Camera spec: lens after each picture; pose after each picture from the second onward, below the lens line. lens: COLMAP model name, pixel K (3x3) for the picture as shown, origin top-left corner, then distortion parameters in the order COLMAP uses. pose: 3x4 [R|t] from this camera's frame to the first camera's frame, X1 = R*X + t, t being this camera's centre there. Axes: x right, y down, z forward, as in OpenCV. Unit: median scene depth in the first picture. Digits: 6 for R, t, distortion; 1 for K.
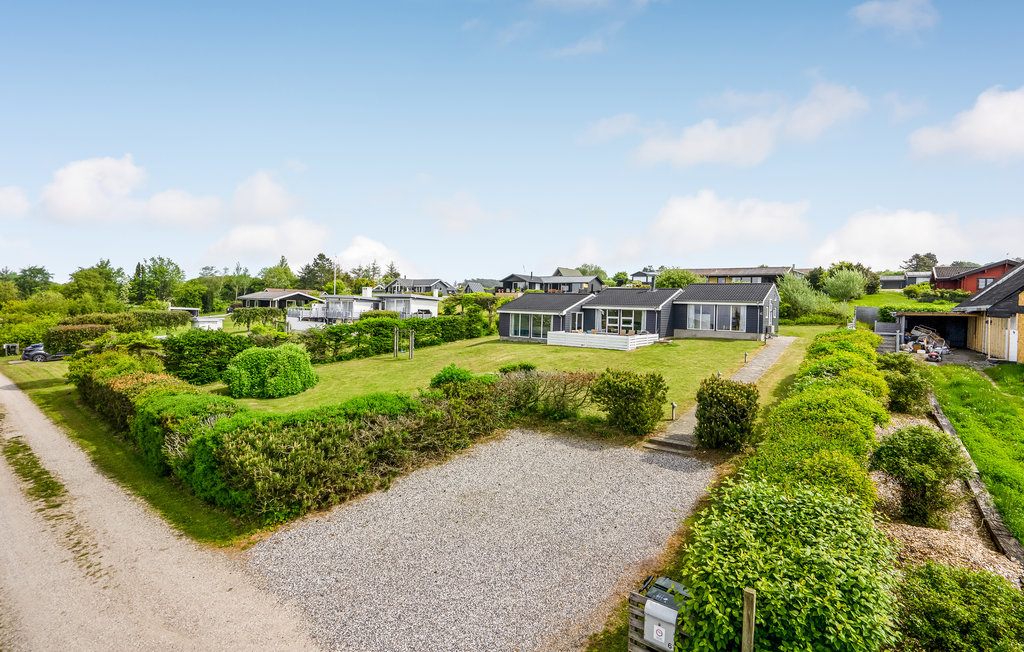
lens RADIAL K [[494.2, 0, 512.2], [0, 494.2, 325.5], [0, 0, 1]] dist [0.001871, 0.000148]
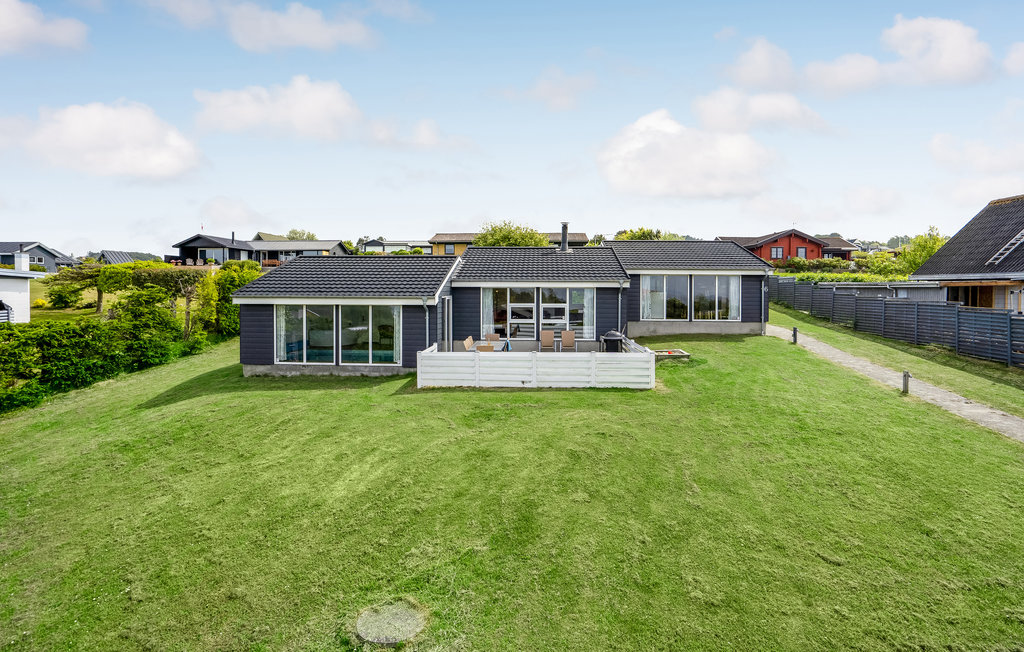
lens RADIAL K [[502.1, 0, 497.5], [0, 502.1, 294.6], [0, 0, 1]] dist [0.002722, 0.000948]
pose [[0.830972, -0.032637, 0.555356, -0.067274], [0.042838, 0.999068, -0.005385, -0.020259], [-0.554663, 0.028265, 0.831595, 0.497321]]
